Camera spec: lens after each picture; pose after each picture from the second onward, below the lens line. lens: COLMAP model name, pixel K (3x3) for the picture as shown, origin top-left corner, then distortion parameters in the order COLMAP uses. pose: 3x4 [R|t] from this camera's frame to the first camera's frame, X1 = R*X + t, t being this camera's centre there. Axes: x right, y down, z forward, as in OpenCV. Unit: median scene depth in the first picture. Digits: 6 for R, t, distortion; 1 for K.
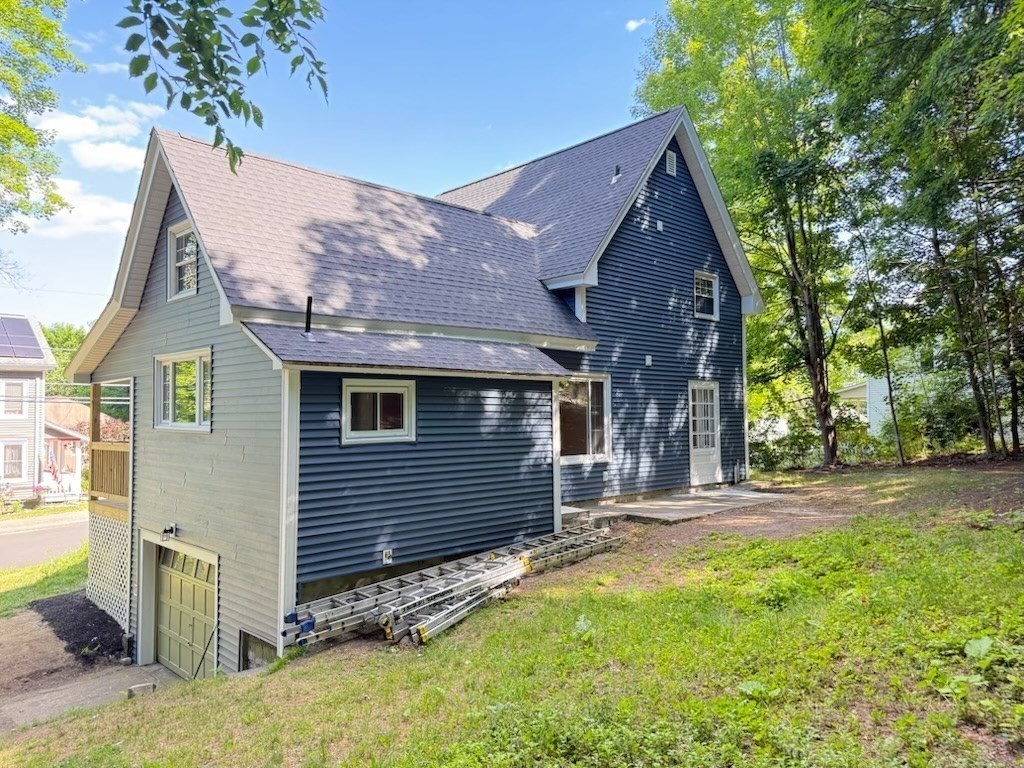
lens RADIAL K [[720.5, 0, 510.0], [0, 720.5, 386.3], [0, 0, 1]] dist [0.086863, -0.116093]
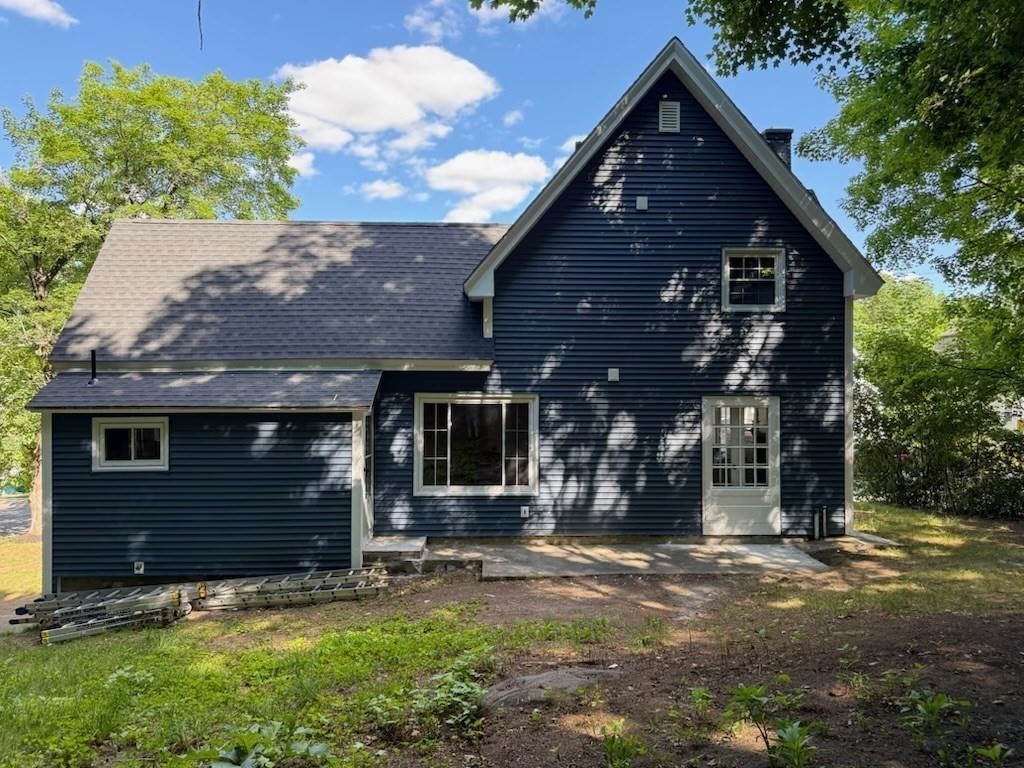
lens RADIAL K [[720.5, 0, 510.4], [0, 720.5, 383.5], [0, 0, 1]] dist [0.086863, -0.116093]
pose [[0.756848, 0.006875, -0.653554, 0.691917], [0.019397, 0.999268, 0.032973, -0.059446], [0.653303, -0.037632, 0.756161, 0.335460]]
